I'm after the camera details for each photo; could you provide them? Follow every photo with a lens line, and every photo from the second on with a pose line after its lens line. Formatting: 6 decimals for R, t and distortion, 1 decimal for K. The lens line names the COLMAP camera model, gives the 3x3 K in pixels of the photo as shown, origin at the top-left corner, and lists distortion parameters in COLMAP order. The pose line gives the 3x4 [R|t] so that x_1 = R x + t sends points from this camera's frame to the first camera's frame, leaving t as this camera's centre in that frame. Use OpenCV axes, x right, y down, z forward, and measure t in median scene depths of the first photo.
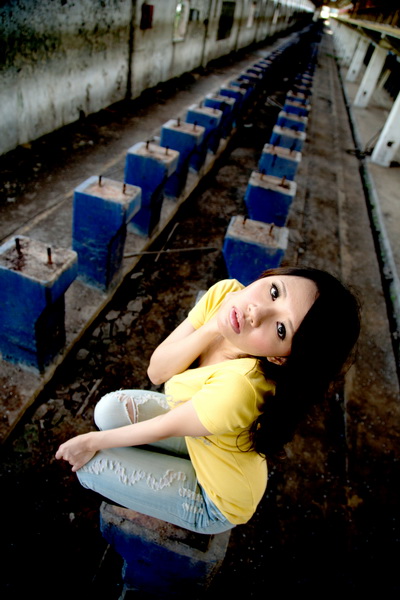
lens RADIAL K [[405.1, 0, 200.0], [0, 405.1, 300.0], [0, 0, 1]] dist [-0.101789, 0.042966]
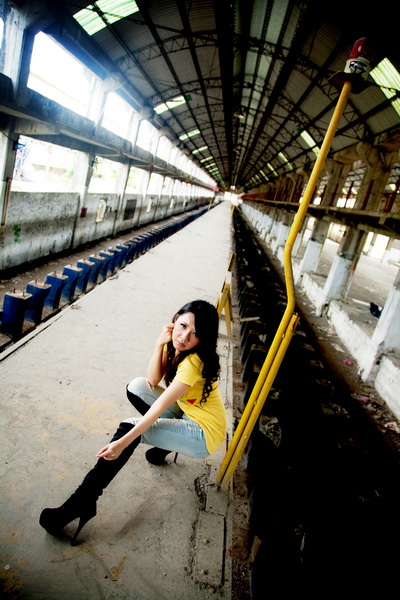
lens RADIAL K [[405.1, 0, 200.0], [0, 405.1, 300.0], [0, 0, 1]] dist [-0.101789, 0.042966]
pose [[0.980556, 0.029143, 0.194063, 0.085285], [0.043495, 0.932040, -0.359736, 0.596032], [-0.191358, 0.361182, 0.912650, -1.064329]]
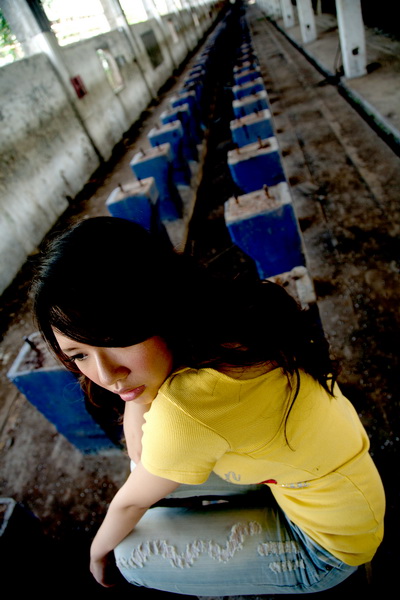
lens RADIAL K [[399.5, 0, 200.0], [0, 399.5, 300.0], [0, 0, 1]] dist [-0.099737, 0.033636]
pose [[0.855127, -0.491694, -0.164303, 0.033313], [0.483858, 0.870756, -0.087556, 0.016435], [0.186119, -0.004628, 0.982516, 0.048960]]
